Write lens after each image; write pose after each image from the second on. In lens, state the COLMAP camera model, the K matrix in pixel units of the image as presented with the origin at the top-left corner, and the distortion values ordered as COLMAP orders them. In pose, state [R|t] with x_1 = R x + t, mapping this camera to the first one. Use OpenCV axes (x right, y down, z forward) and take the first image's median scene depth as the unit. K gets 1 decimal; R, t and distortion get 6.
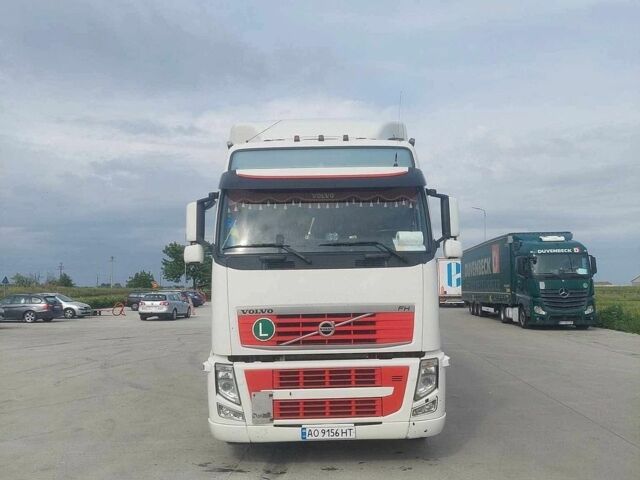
lens RADIAL K [[607.7, 0, 319.8], [0, 607.7, 234.5], [0, 0, 1]] dist [0.062087, -0.060748]
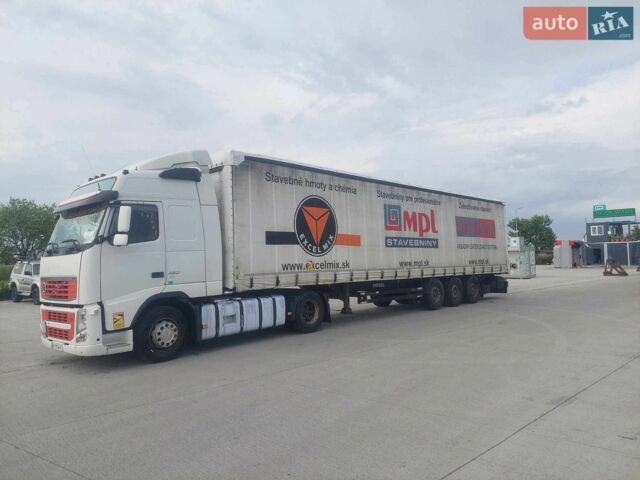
lens RADIAL K [[454.1, 0, 314.3], [0, 454.1, 233.0], [0, 0, 1]] dist [0.048938, -0.022490]
pose [[0.729531, -0.048622, -0.682217, 1.489116], [0.078426, 0.996837, 0.012820, 0.031571], [0.679436, -0.062857, 0.731037, 0.532886]]
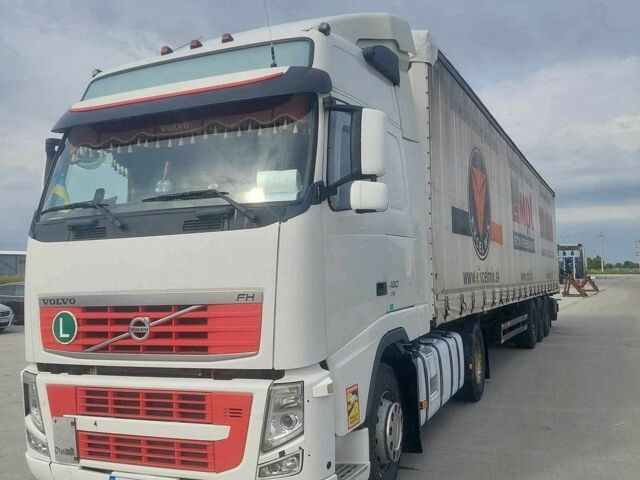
lens RADIAL K [[621.5, 0, 322.1], [0, 621.5, 236.7], [0, 0, 1]] dist [0.021062, 0.000000]
pose [[0.915664, -0.034059, -0.400498, 0.454292], [0.047429, 0.998598, 0.023515, 0.050710], [0.399135, -0.040527, 0.915996, 0.471971]]
